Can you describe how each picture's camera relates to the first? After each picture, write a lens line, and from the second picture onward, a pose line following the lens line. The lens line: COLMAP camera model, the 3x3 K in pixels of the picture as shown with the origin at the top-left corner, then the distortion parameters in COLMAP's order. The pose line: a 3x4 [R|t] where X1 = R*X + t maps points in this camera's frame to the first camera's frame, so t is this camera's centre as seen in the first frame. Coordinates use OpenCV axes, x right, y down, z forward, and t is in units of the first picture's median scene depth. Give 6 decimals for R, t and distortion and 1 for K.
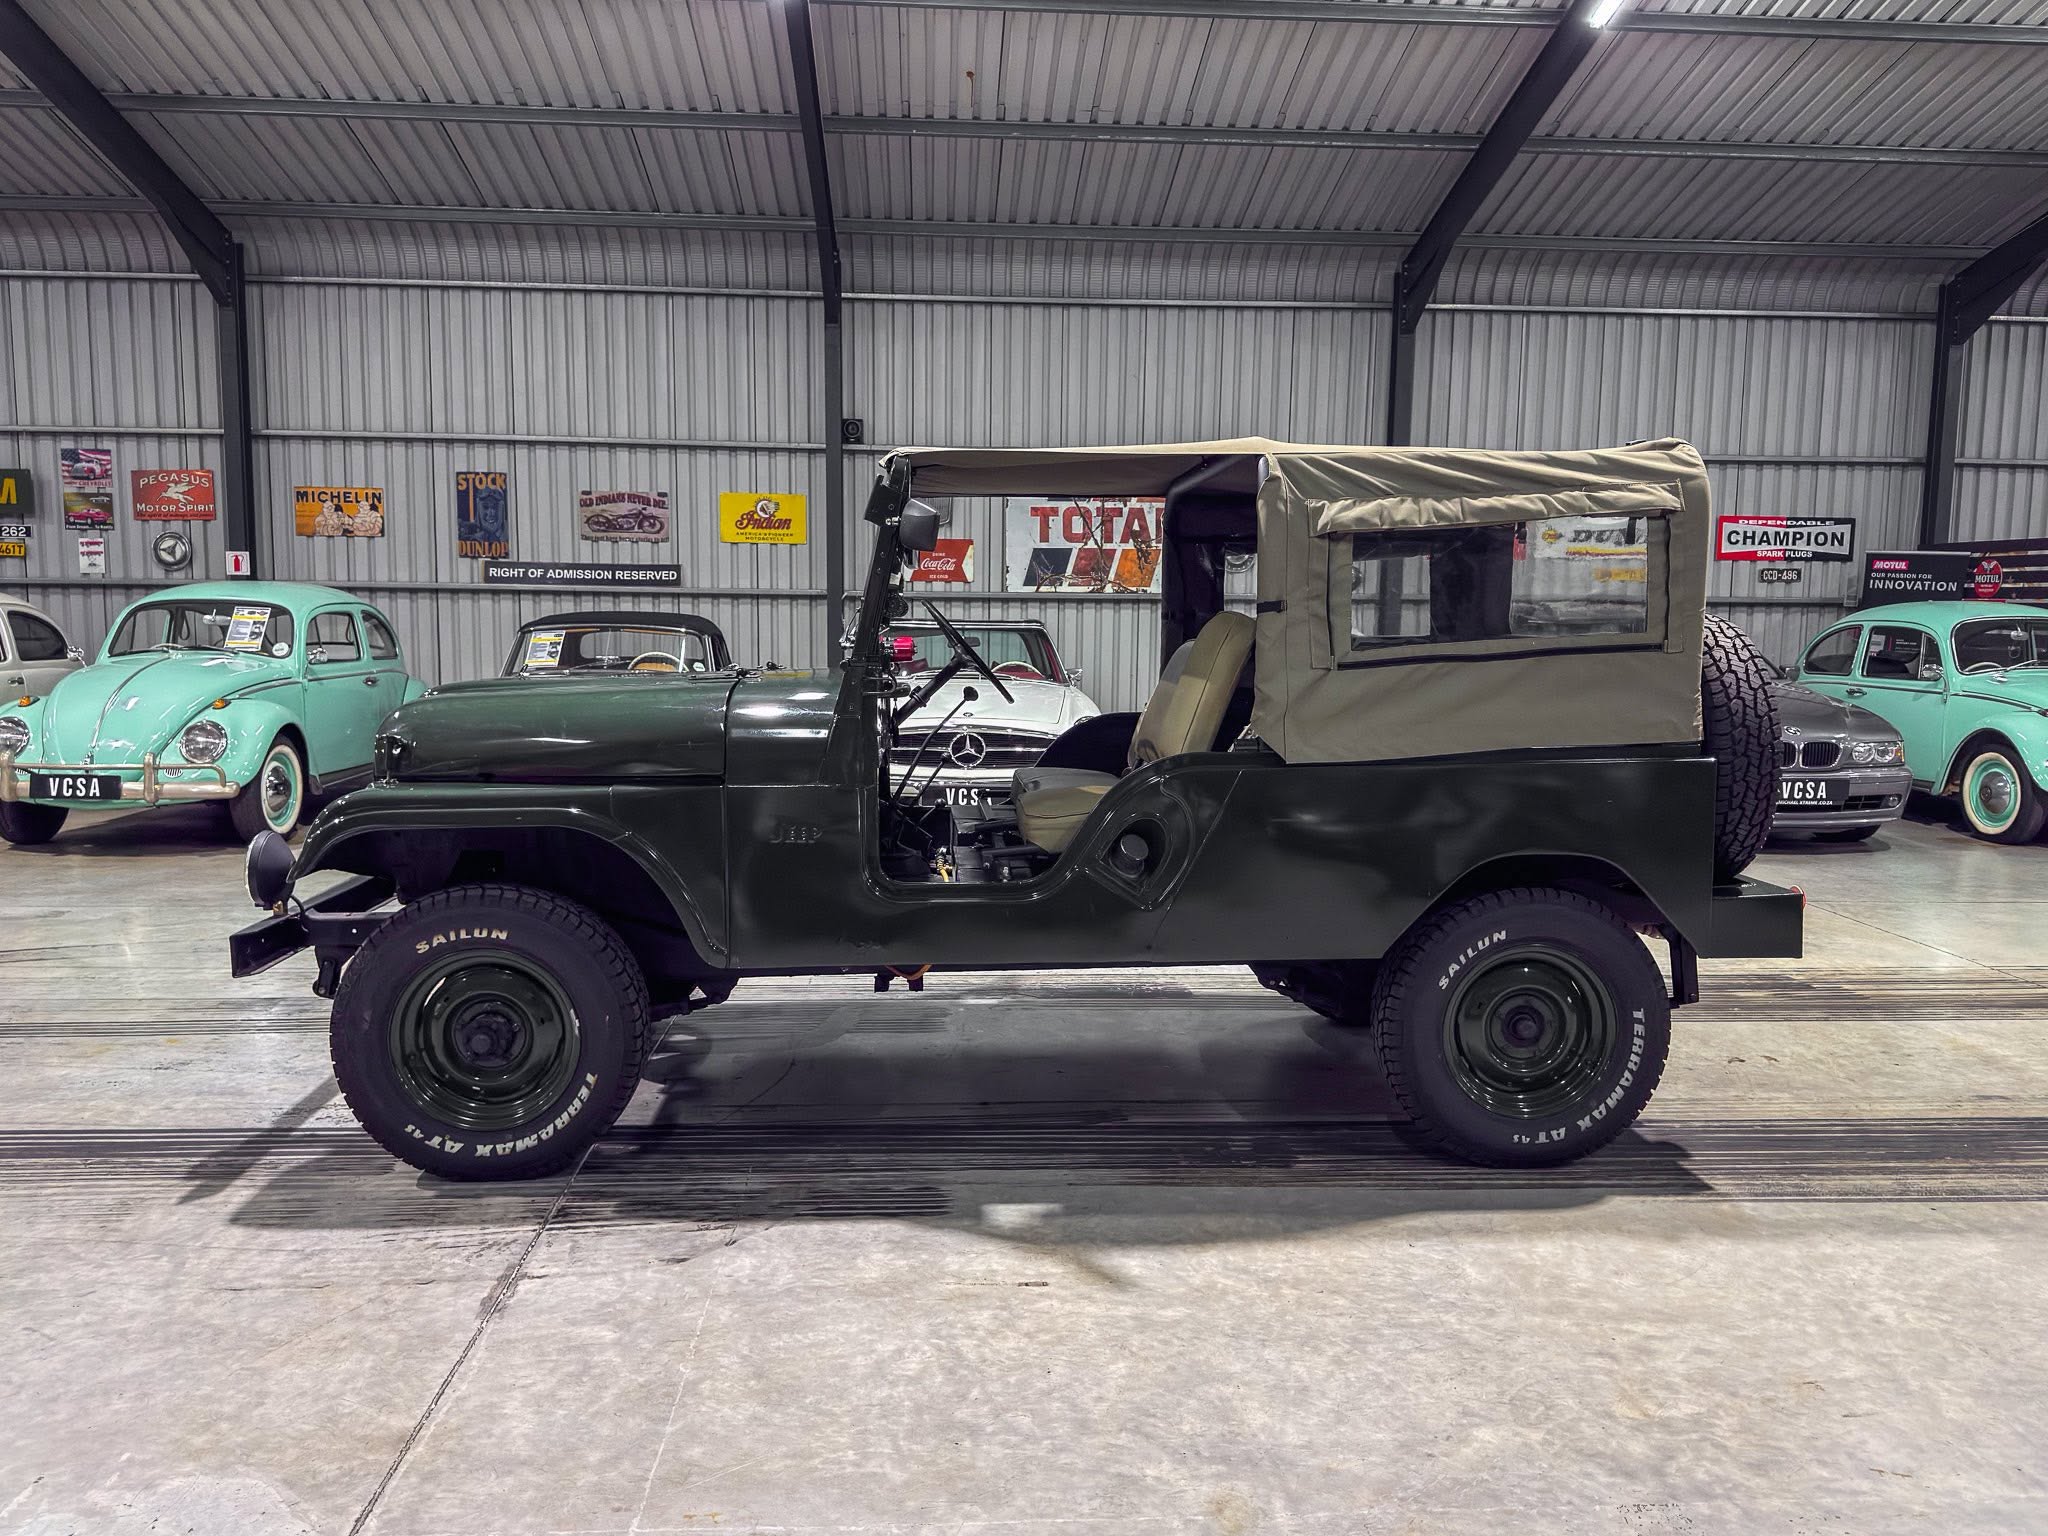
lens RADIAL K [[1492.1, 0, 1028.1], [0, 1492.1, 770.9], [0, 0, 1]] dist [0.029048, -0.023973]
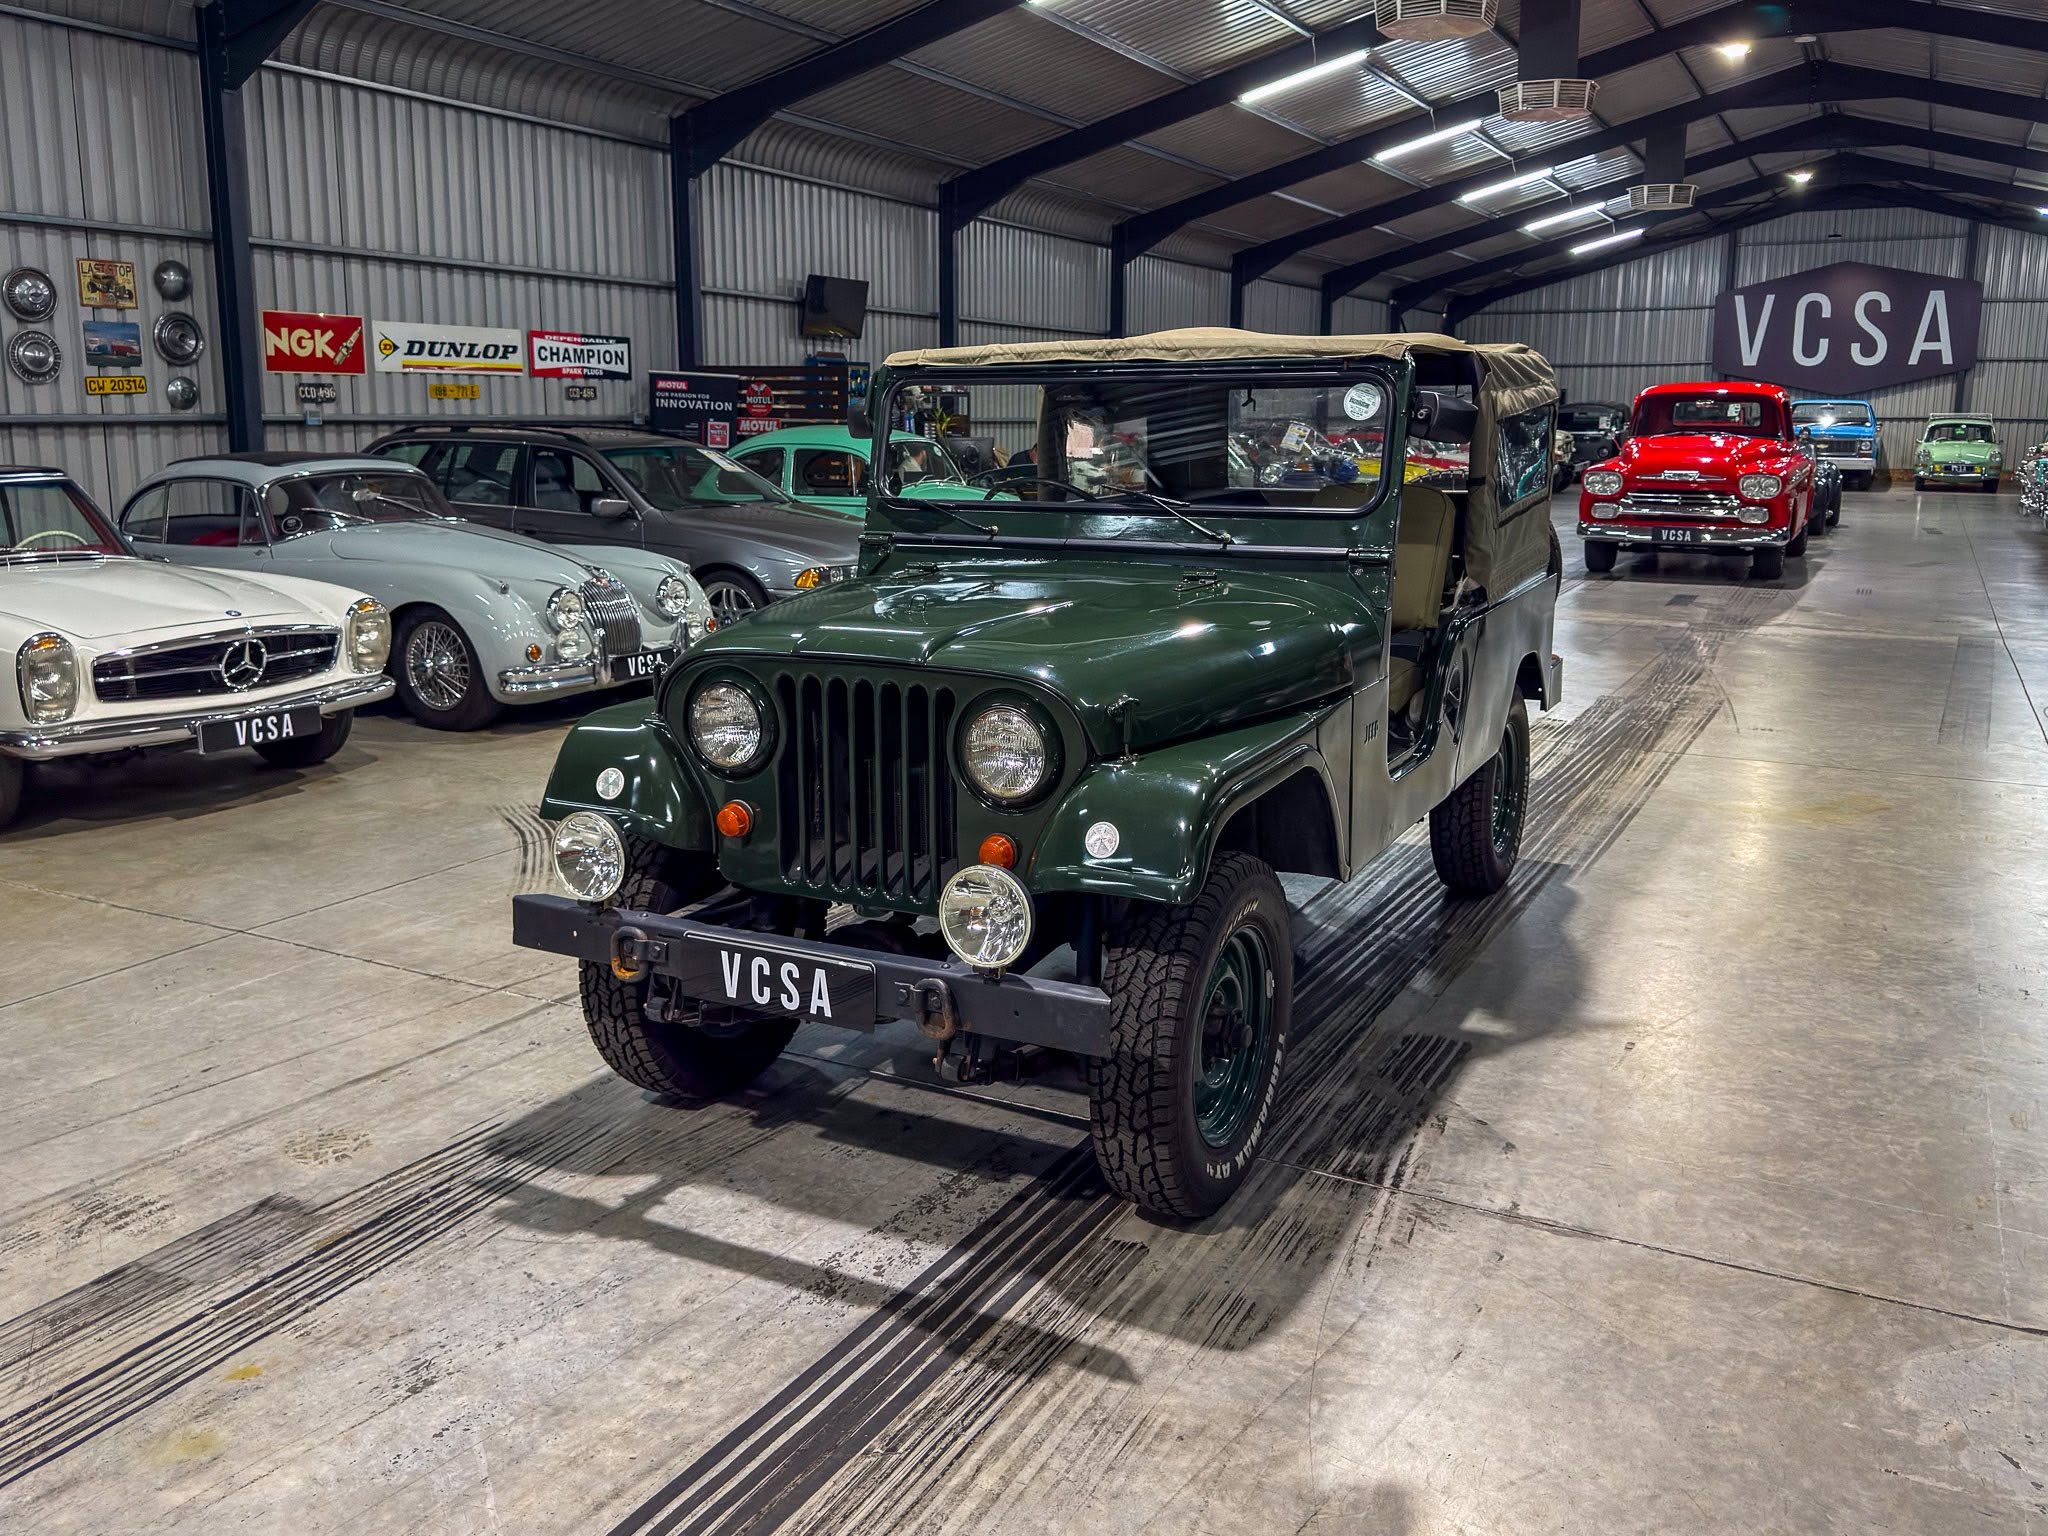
lens RADIAL K [[1626.6, 0, 1056.3], [0, 1626.6, 713.8], [0, 0, 1]] dist [0.102986, -0.178028]
pose [[0.515702, -0.163394, 0.841043, -0.330688], [0.095621, 0.986490, 0.133019, -0.037858], [-0.851416, 0.011823, 0.524358, 0.170076]]
